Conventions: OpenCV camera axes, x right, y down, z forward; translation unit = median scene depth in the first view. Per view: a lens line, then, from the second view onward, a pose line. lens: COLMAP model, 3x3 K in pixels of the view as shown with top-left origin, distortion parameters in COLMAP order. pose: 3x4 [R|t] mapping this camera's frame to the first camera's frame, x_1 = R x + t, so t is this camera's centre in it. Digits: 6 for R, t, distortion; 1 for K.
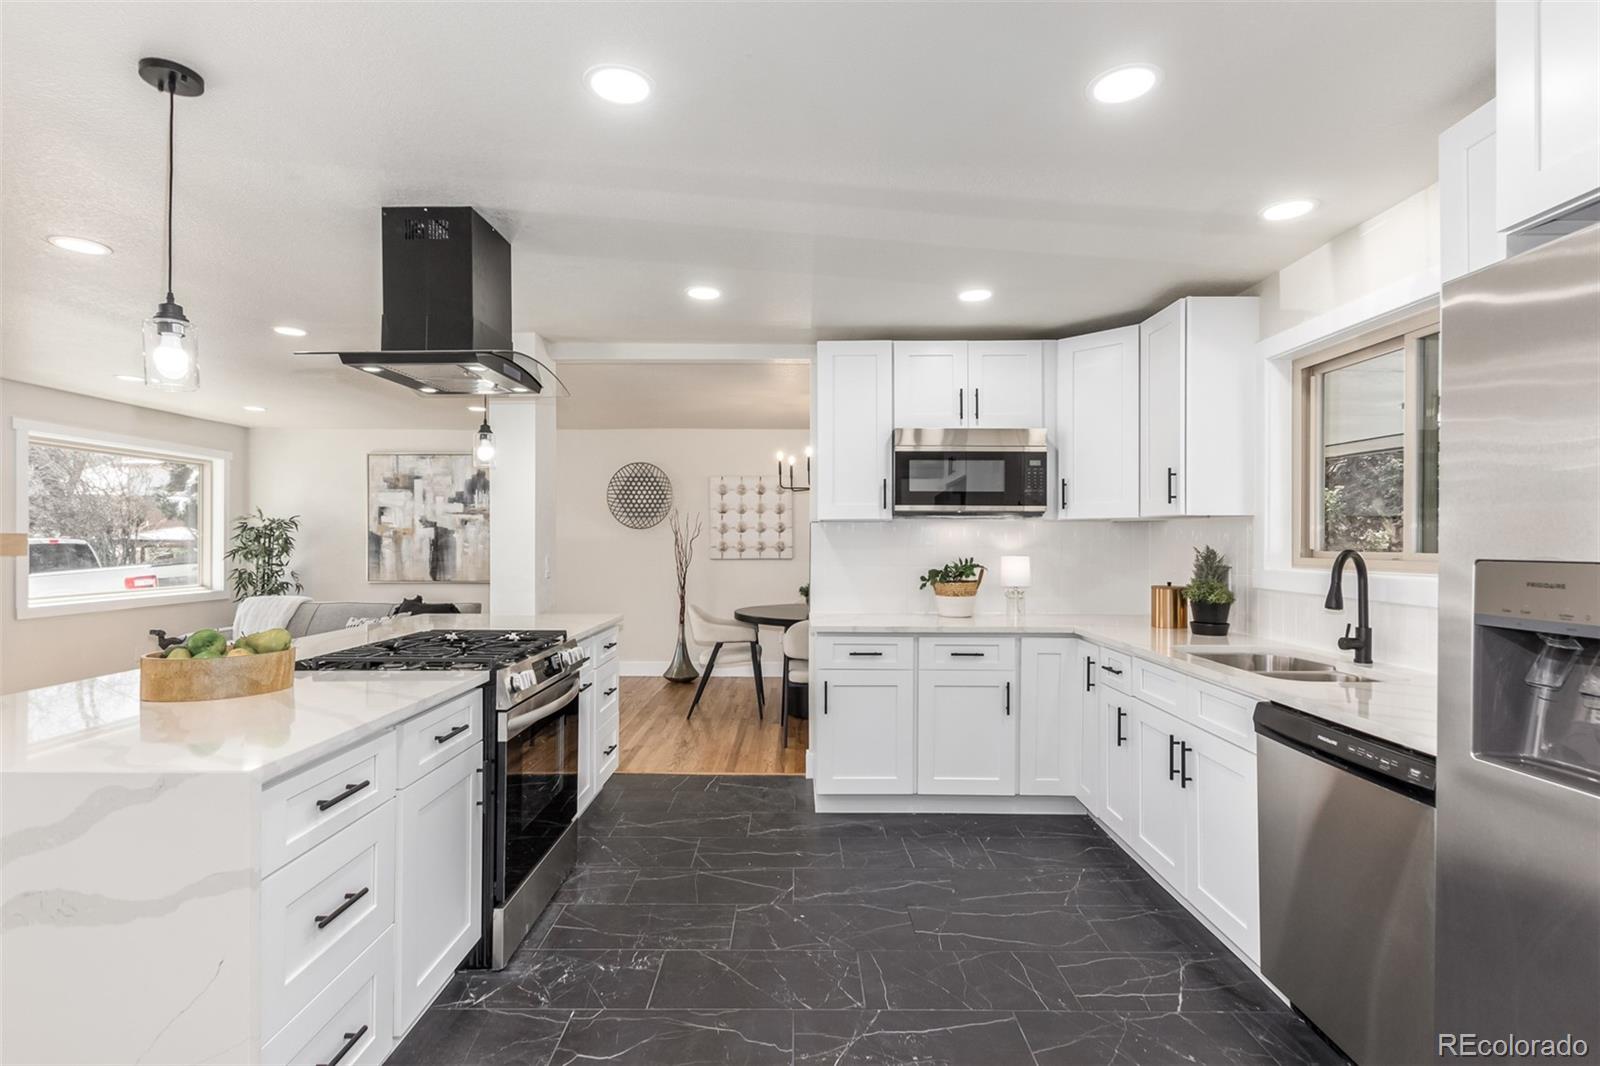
lens RADIAL K [[747.0, 0, 801.8], [0, 747.0, 543.5], [0, 0, 1]] dist [0.000501, 0.000086]
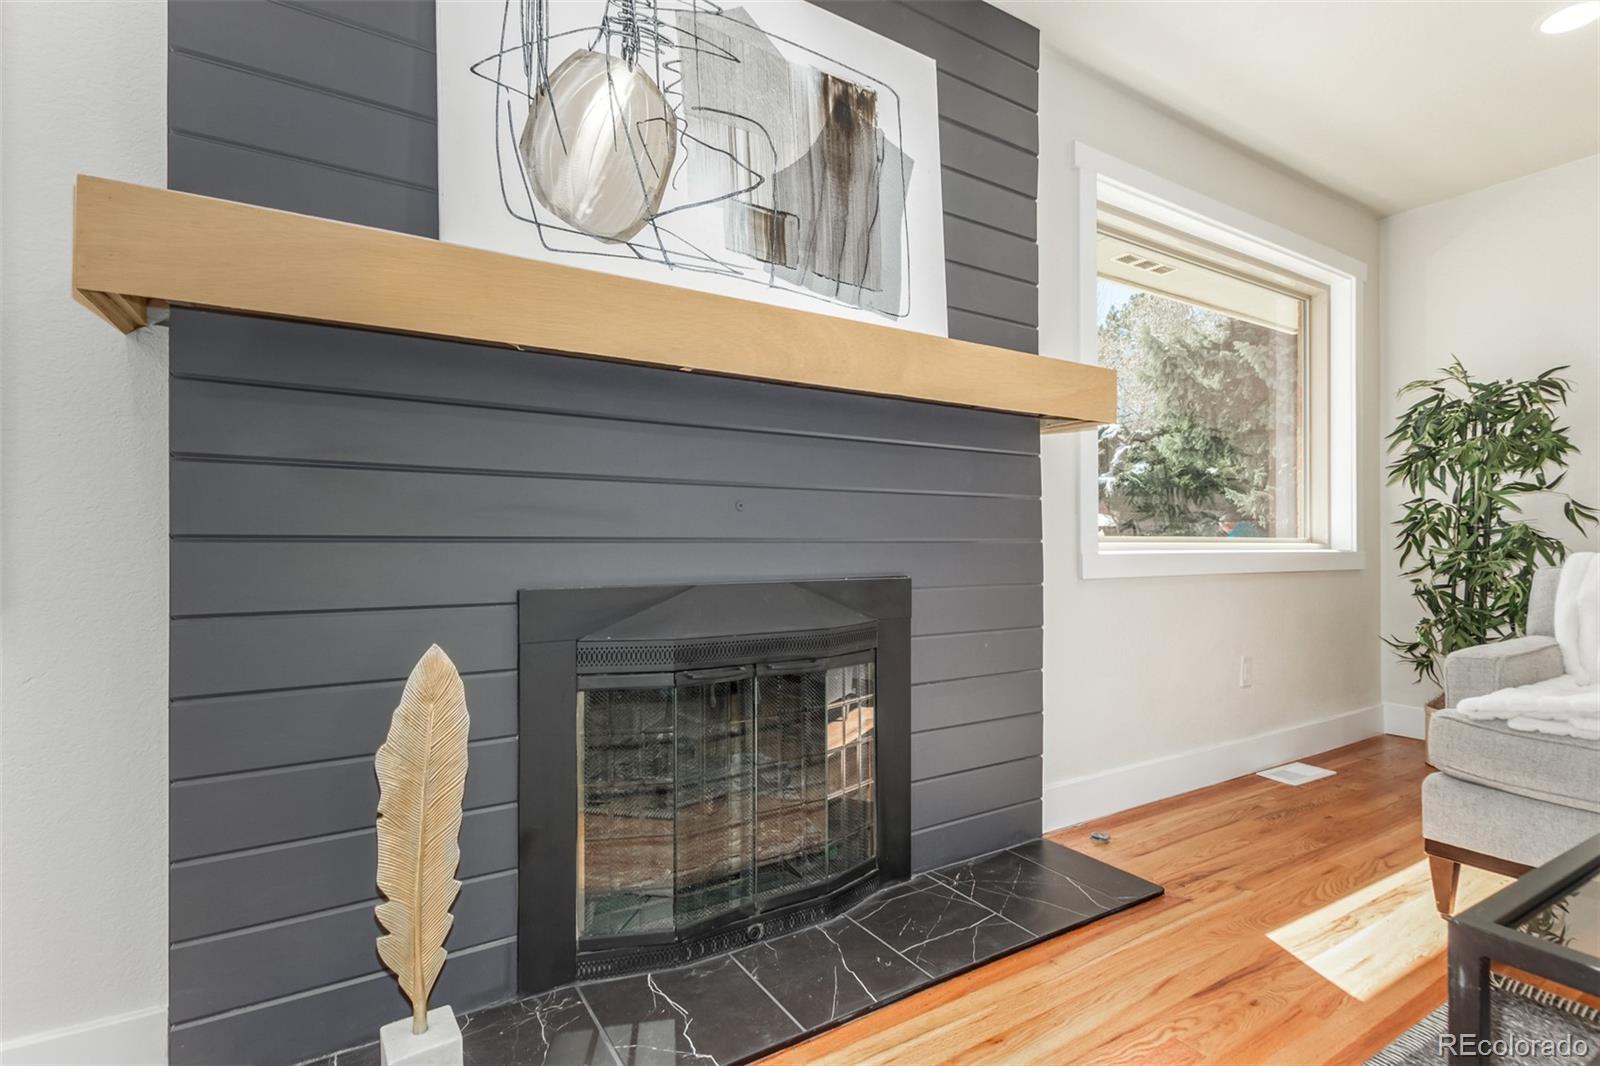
lens RADIAL K [[747.0, 0, 801.8], [0, 747.0, 543.5], [0, 0, 1]] dist [0.000501, 0.000086]
pose [[0.514189, -0.001226, -0.857676, -0.547506], [-0.001465, 0.999996, -0.002308, 0.060017], [0.857676, 0.002443, 0.514185, 0.451214]]
